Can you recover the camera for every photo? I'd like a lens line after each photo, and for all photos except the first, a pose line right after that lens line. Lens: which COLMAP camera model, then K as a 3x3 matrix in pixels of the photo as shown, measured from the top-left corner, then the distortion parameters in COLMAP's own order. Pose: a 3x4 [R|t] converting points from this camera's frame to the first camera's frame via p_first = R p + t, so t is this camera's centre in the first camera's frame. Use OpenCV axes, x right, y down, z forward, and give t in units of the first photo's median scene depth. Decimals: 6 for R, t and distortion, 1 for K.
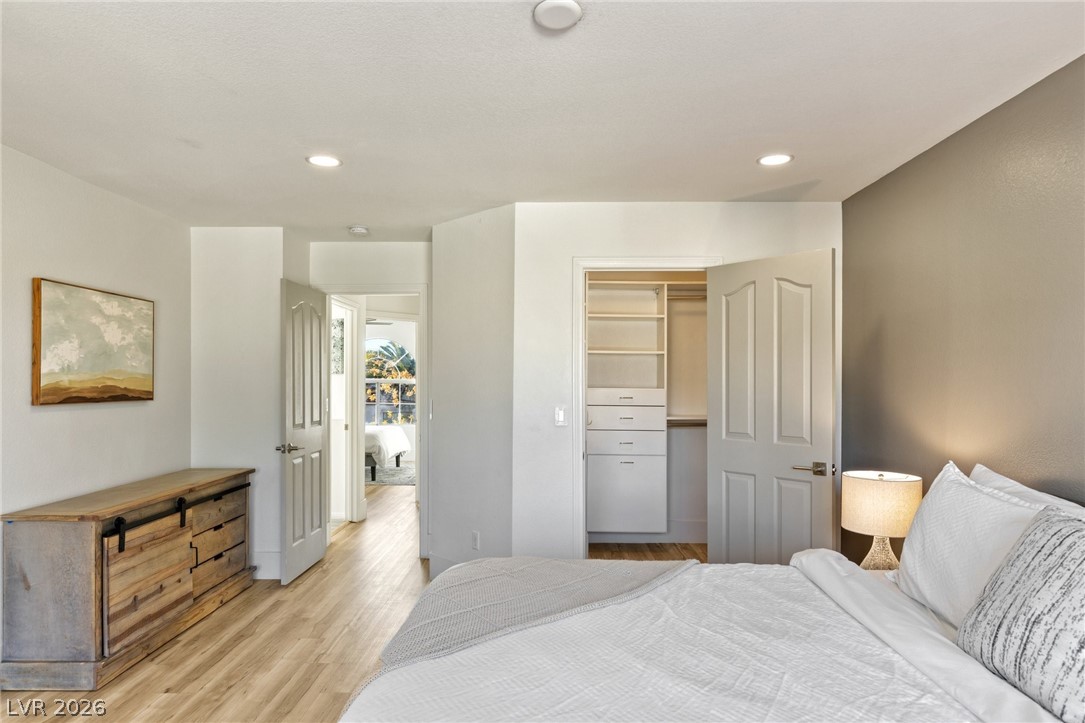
lens RADIAL K [[696.5, 0, 543.2], [0, 696.5, 374.5], [0, 0, 1]] dist [-0.001815, 0.000599]
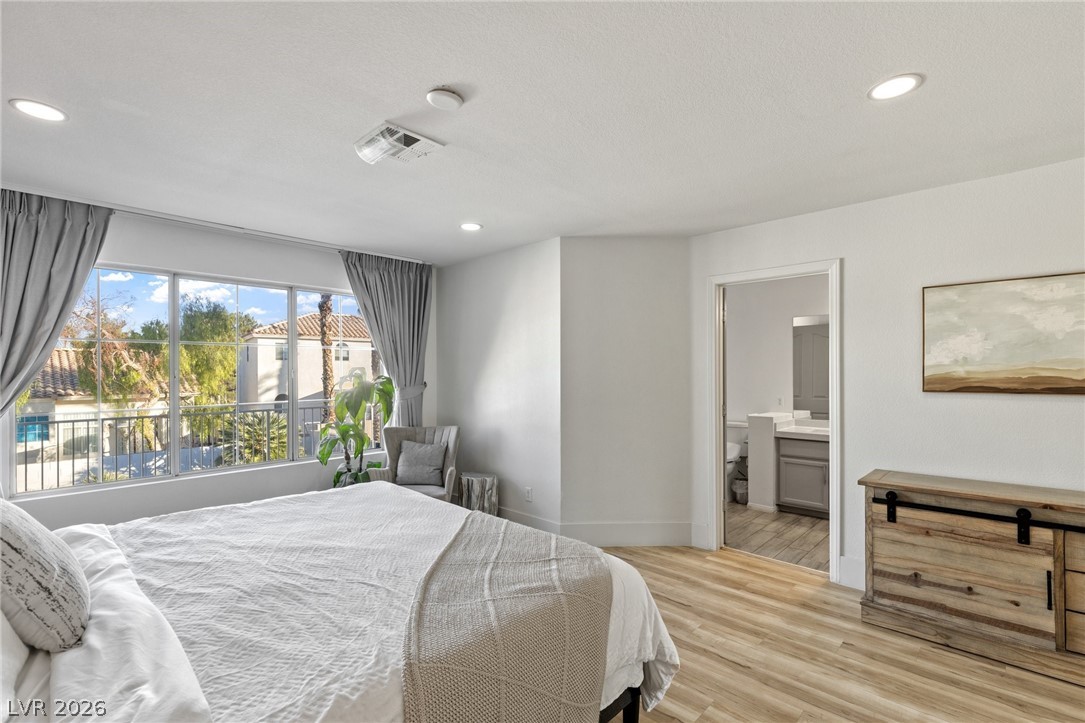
lens RADIAL K [[490.8, 0, 541.7], [0, 490.8, 372.1], [0, 0, 1]] dist [0.002816, 0.000390]
pose [[-0.691502, 0.000404, -0.722374, 0.344369], [0.009102, 0.999925, -0.008153, 0.010122], [0.722317, -0.012213, -0.691454, 1.066226]]
